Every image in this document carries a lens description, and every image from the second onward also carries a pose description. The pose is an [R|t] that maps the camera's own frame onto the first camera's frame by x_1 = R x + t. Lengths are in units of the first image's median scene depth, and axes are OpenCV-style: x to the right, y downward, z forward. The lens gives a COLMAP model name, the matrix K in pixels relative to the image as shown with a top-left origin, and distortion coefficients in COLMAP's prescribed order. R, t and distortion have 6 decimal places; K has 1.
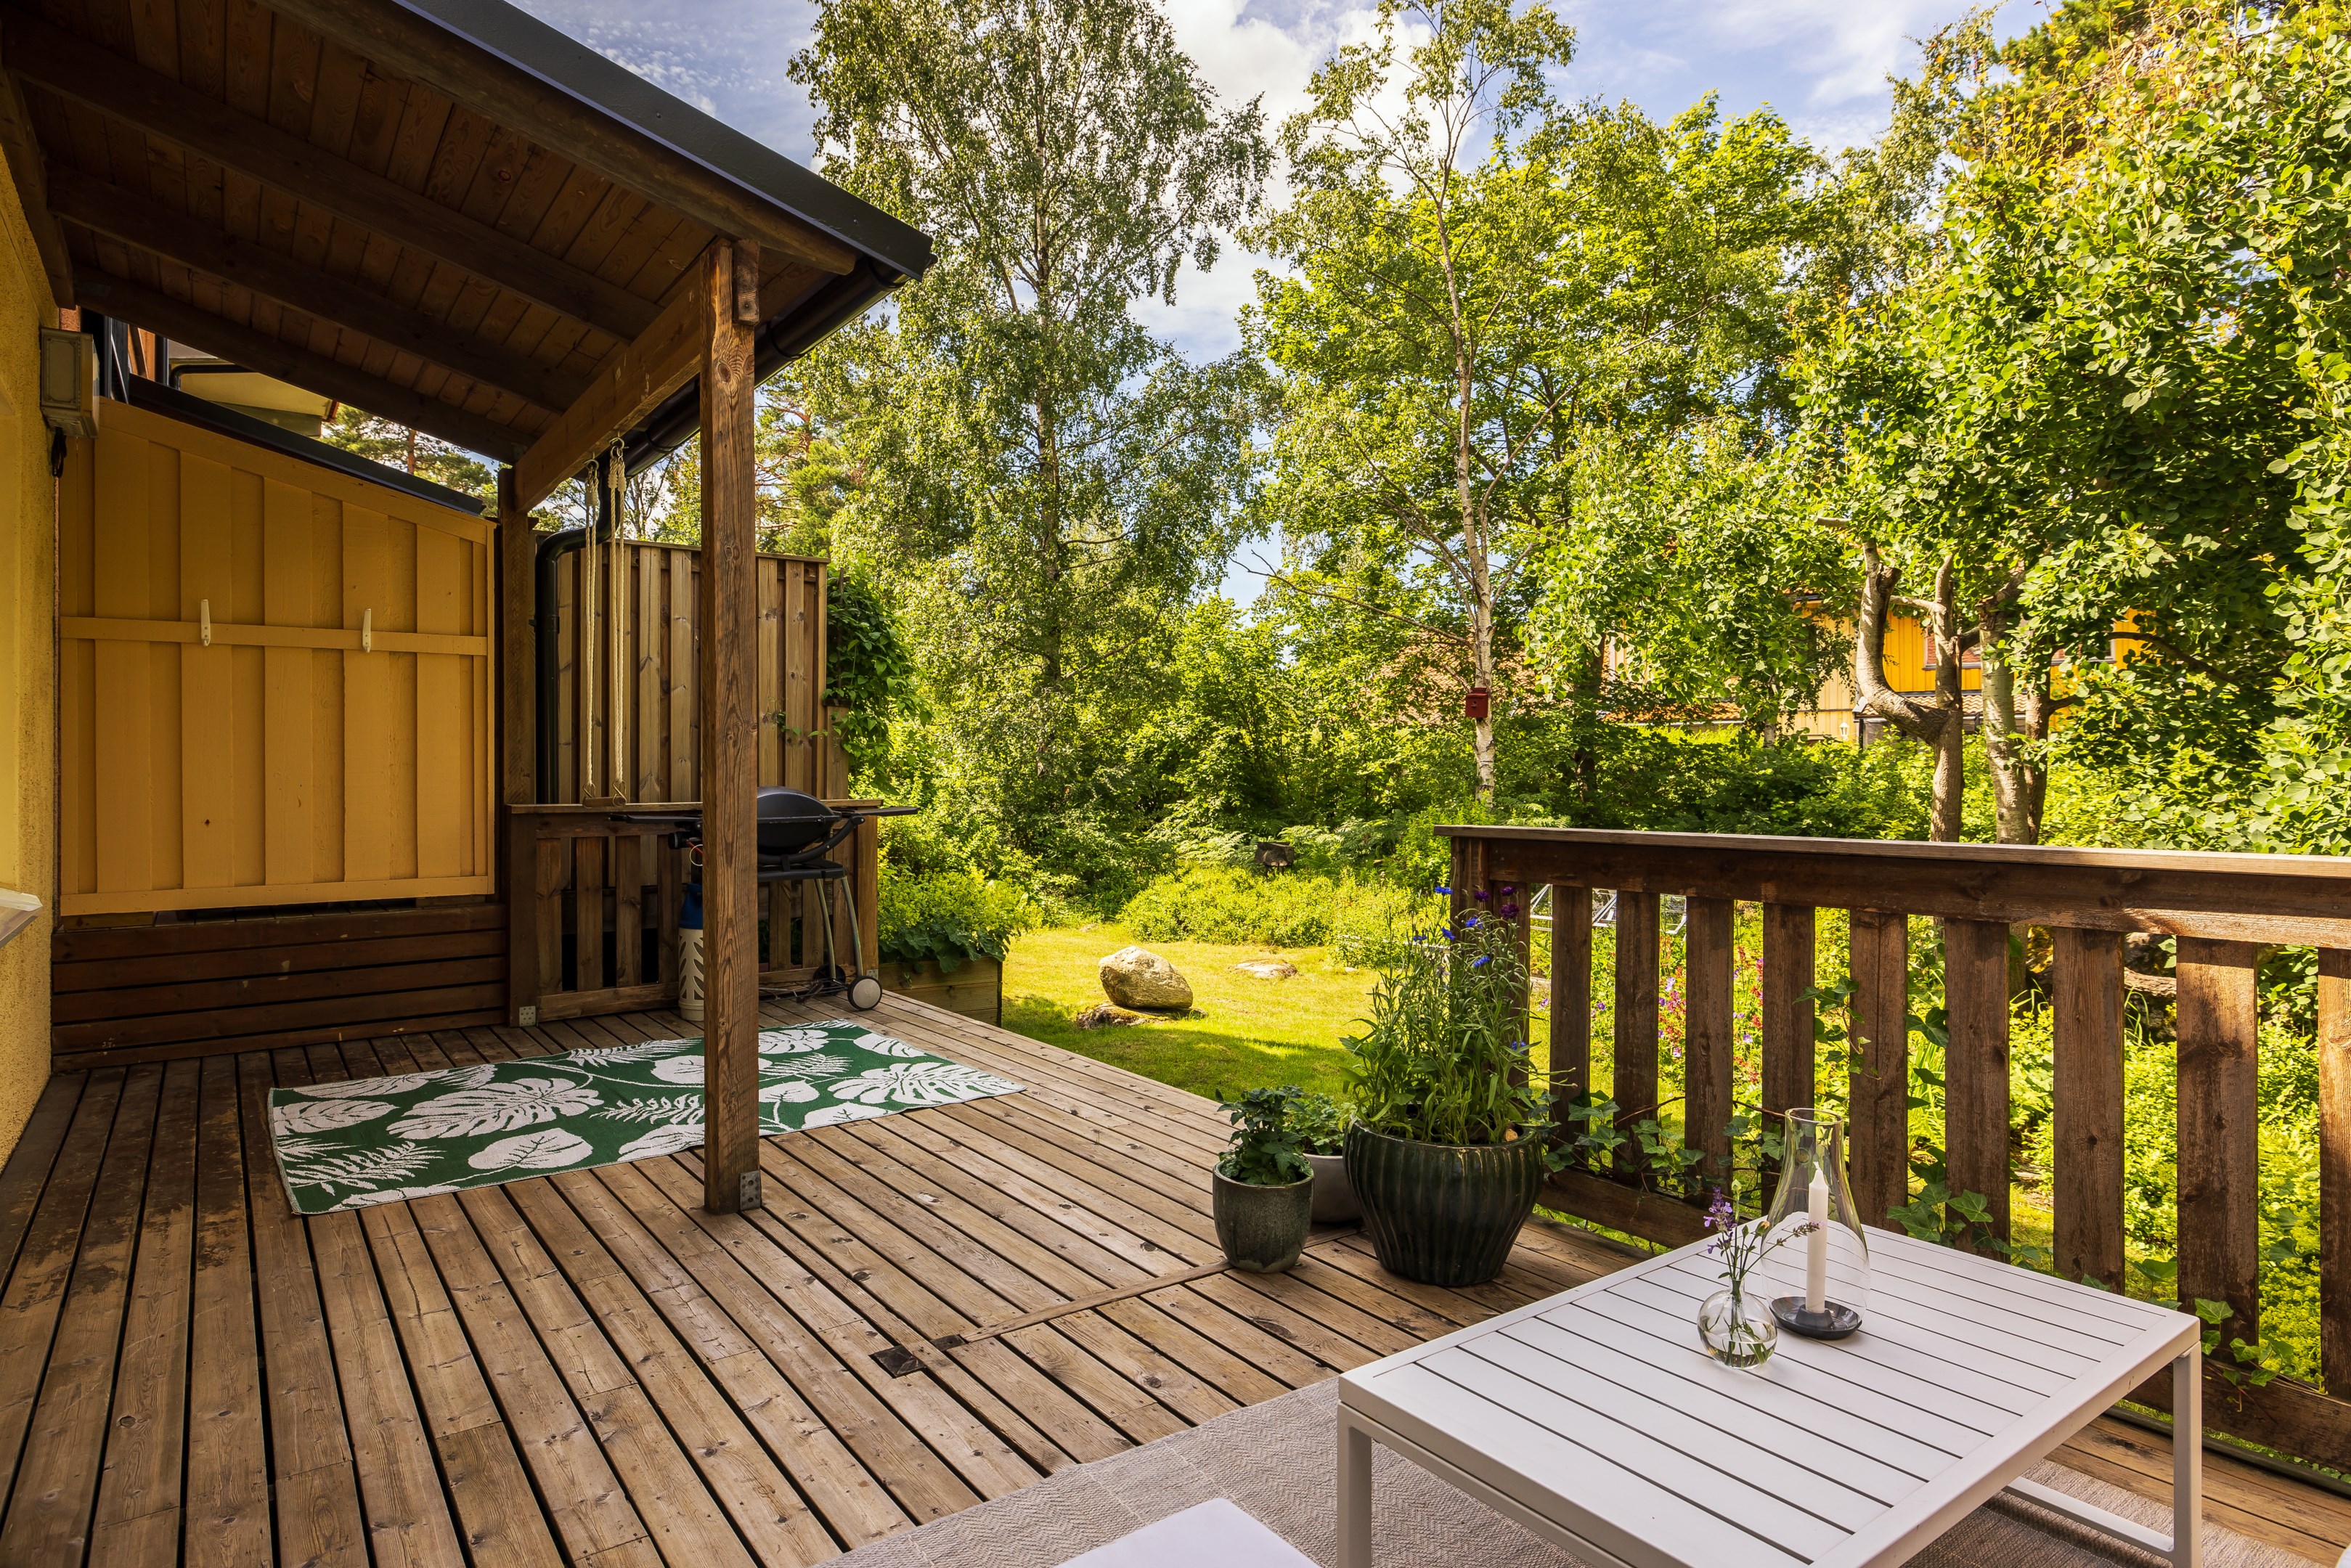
lens RADIAL K [[1318.3, 0, 1177.0], [0, 1318.3, 776.7], [0, 0, 1]] dist [-0.002785, -0.000082]
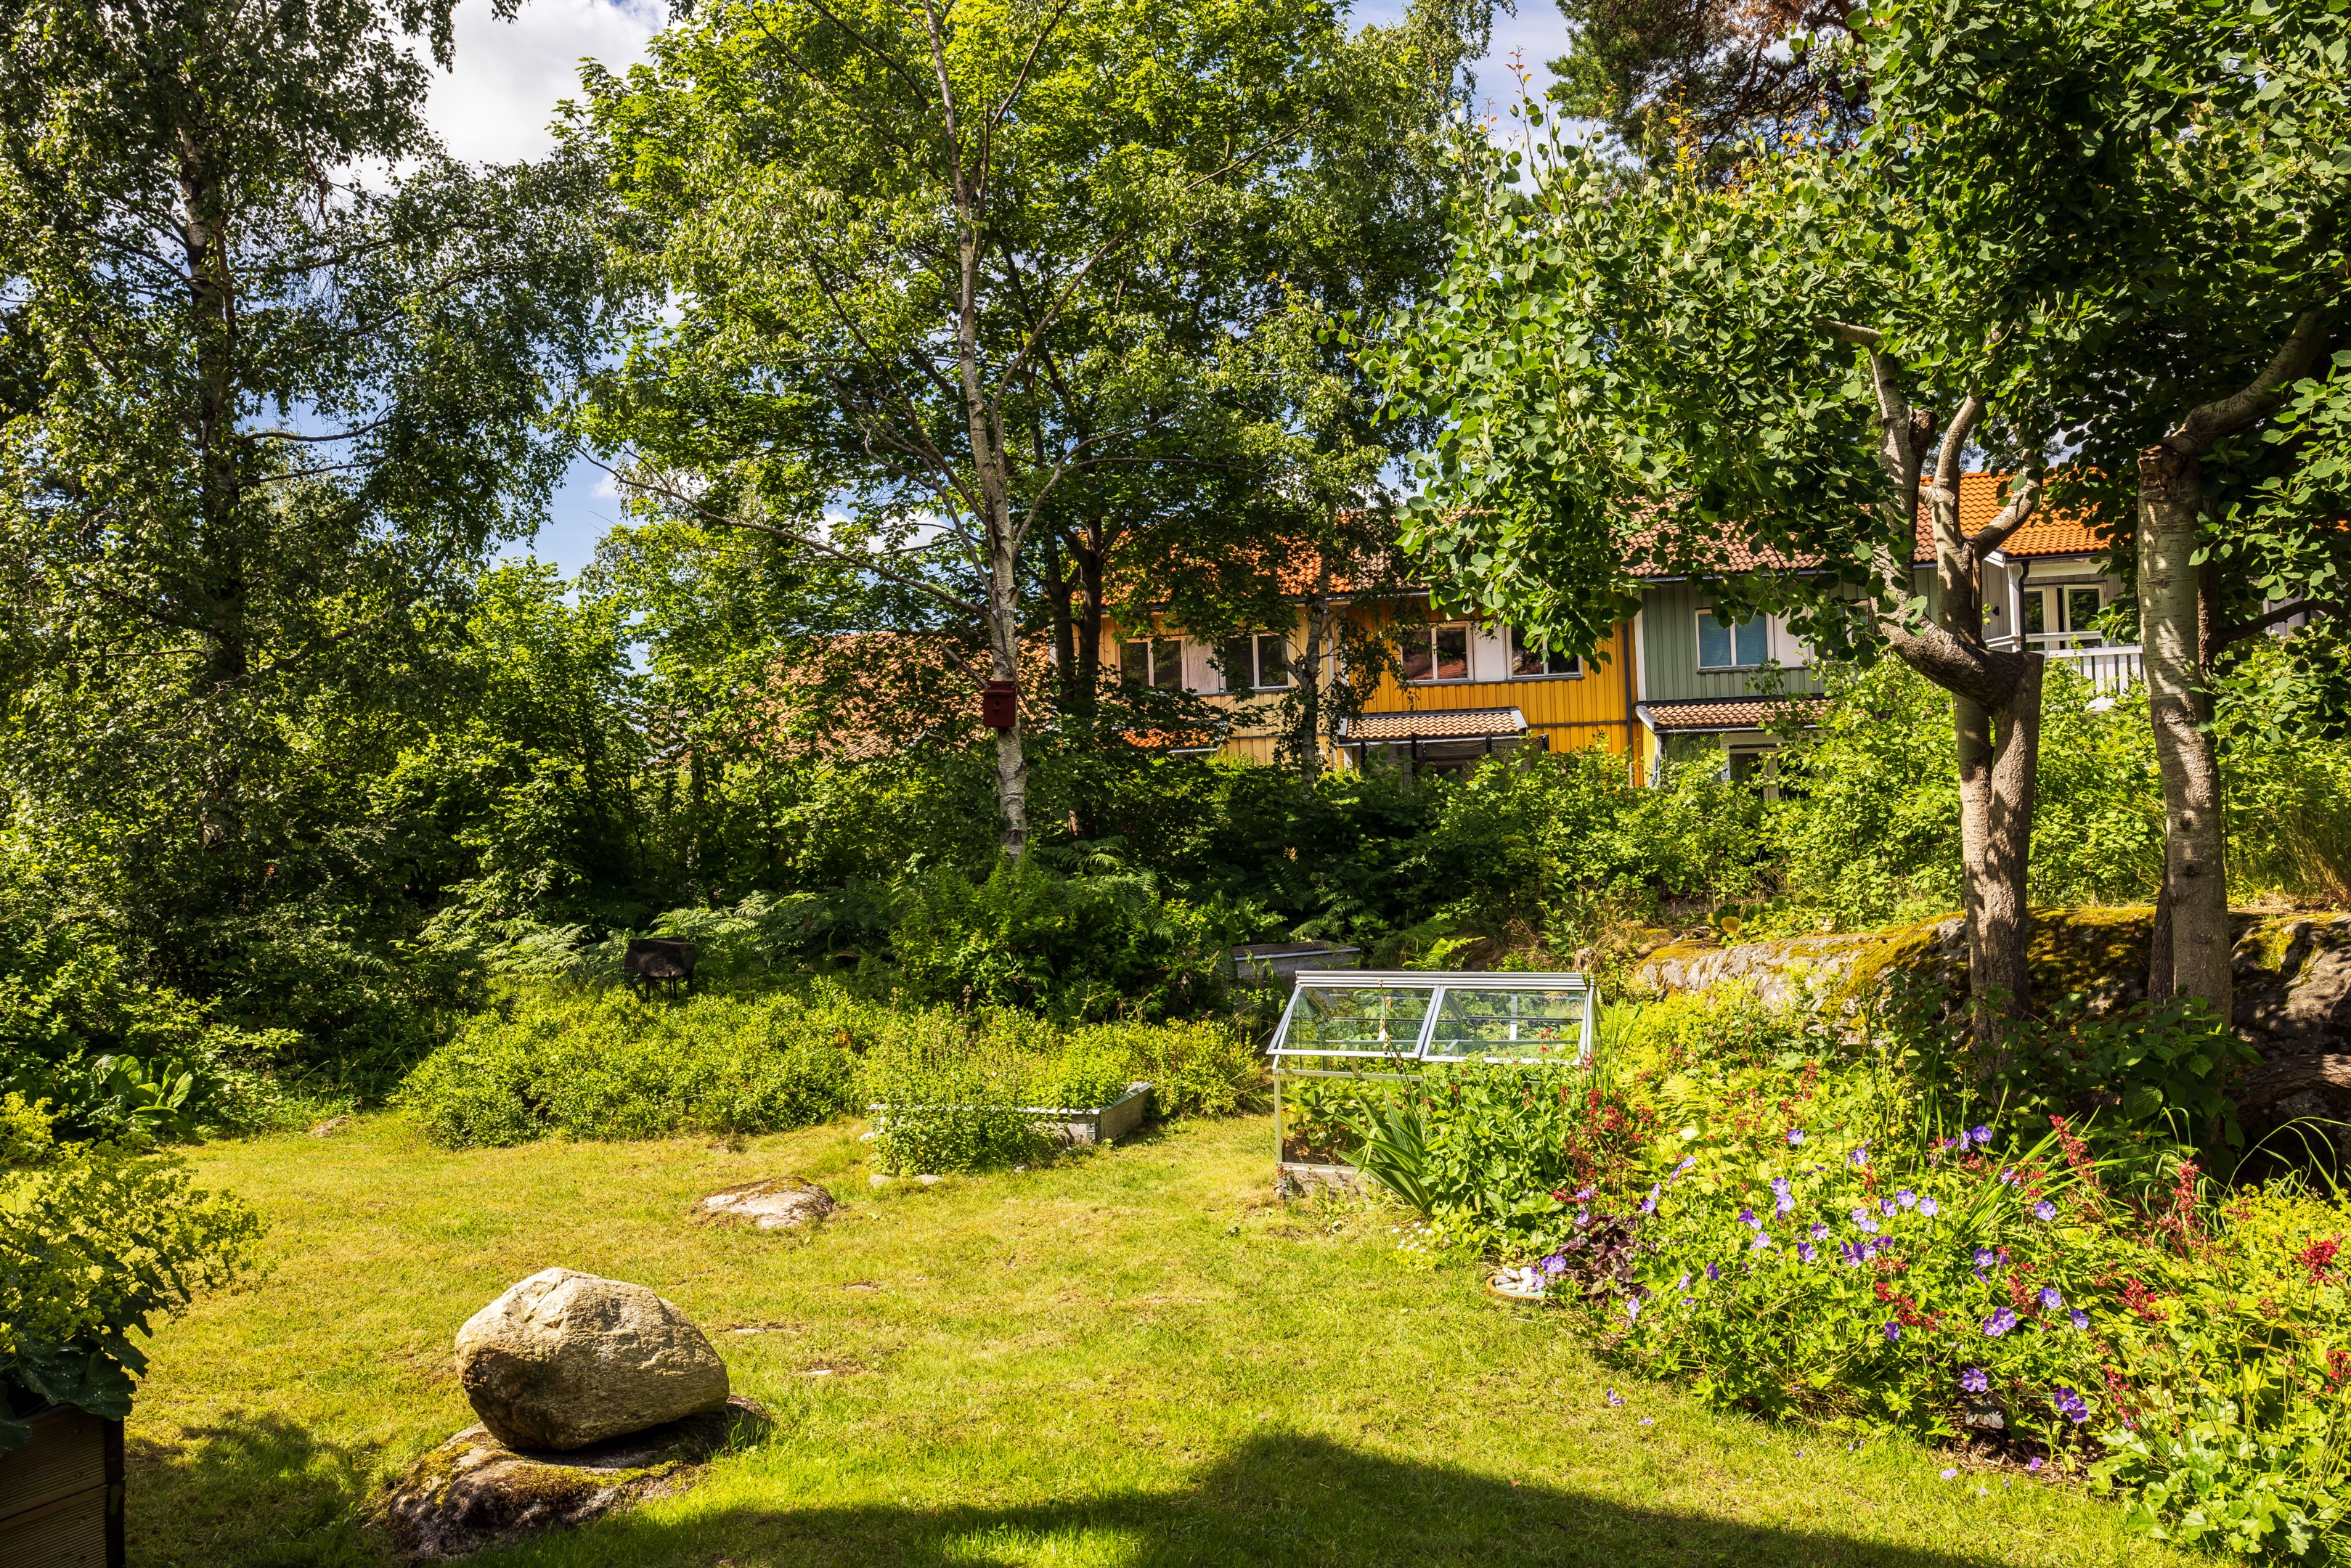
lens RADIAL K [[1522.1, 0, 1174.6], [0, 1522.1, 788.2], [0, 0, 1]] dist [-0.000978, 0.005946]
pose [[0.891518, -0.024712, 0.452310, -0.032196], [0.039023, 0.998989, -0.022335, 0.004892], [-0.451300, 0.037563, 0.891581, 0.254276]]
